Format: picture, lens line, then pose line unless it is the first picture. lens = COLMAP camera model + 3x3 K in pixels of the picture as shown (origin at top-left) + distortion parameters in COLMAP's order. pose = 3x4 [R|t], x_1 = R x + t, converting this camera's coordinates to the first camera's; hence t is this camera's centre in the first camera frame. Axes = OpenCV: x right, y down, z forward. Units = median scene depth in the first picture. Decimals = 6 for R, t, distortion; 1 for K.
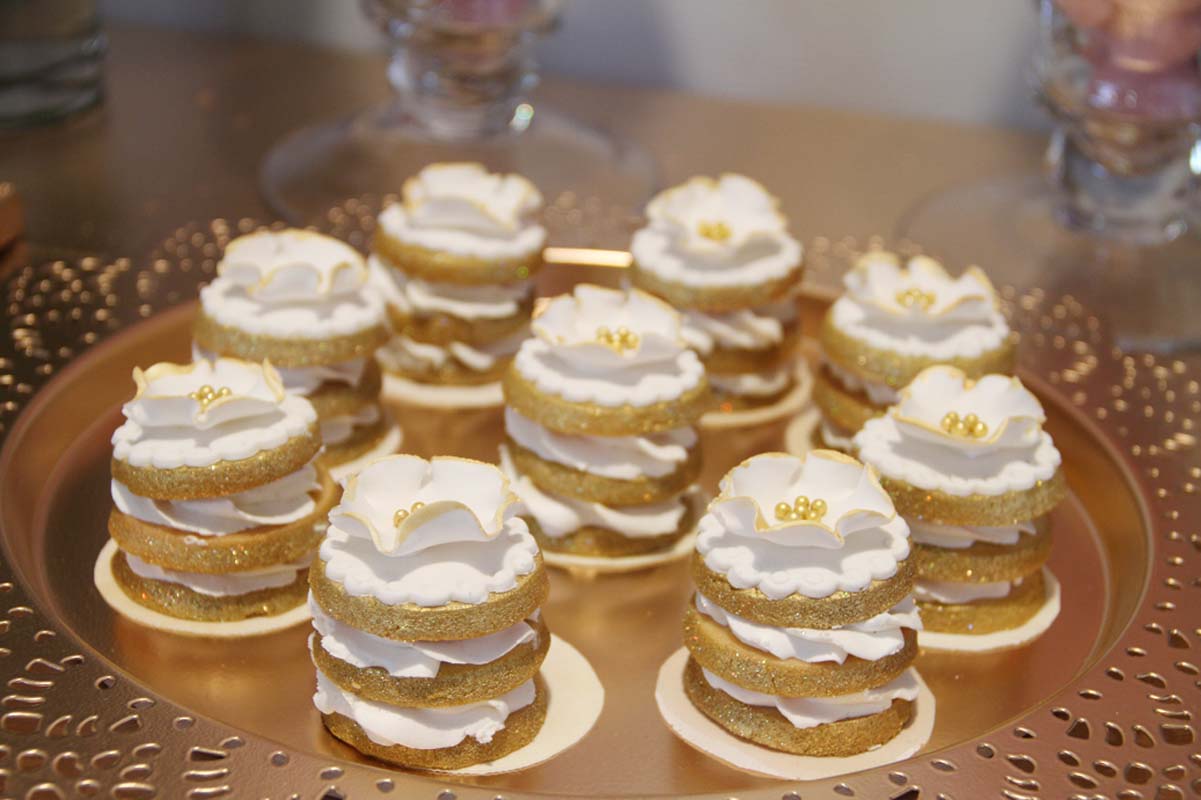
lens RADIAL K [[2454.1, 0, 600.5], [0, 2454.1, 400.1], [0, 0, 1]] dist [0.001800, 0.000000]
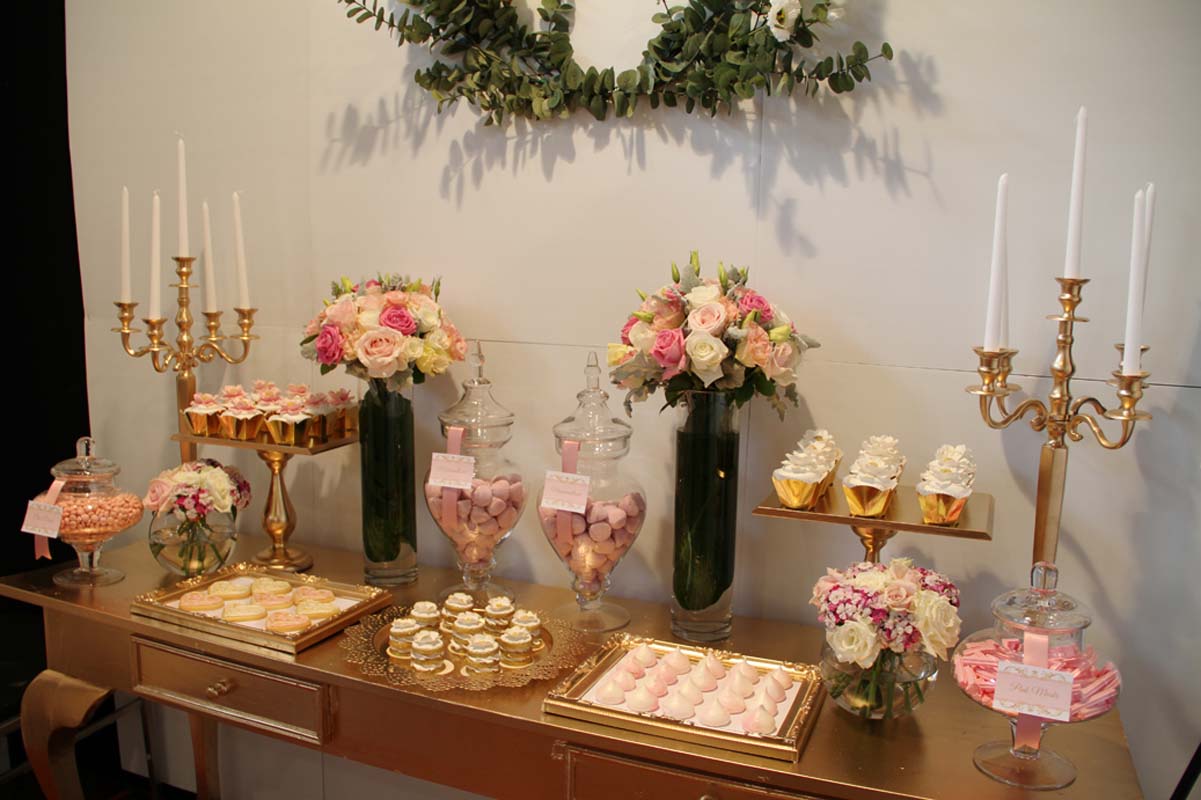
lens RADIAL K [[1007.7, 0, 600.4], [0, 1007.7, 400.2], [0, 0, 1]] dist [-0.000557, -0.000002]
pose [[0.992654, 0.016902, -0.119802, 0.704666], [-0.052071, 0.953478, -0.296930, 0.209482], [0.109210, 0.300987, 0.947354, -1.788987]]
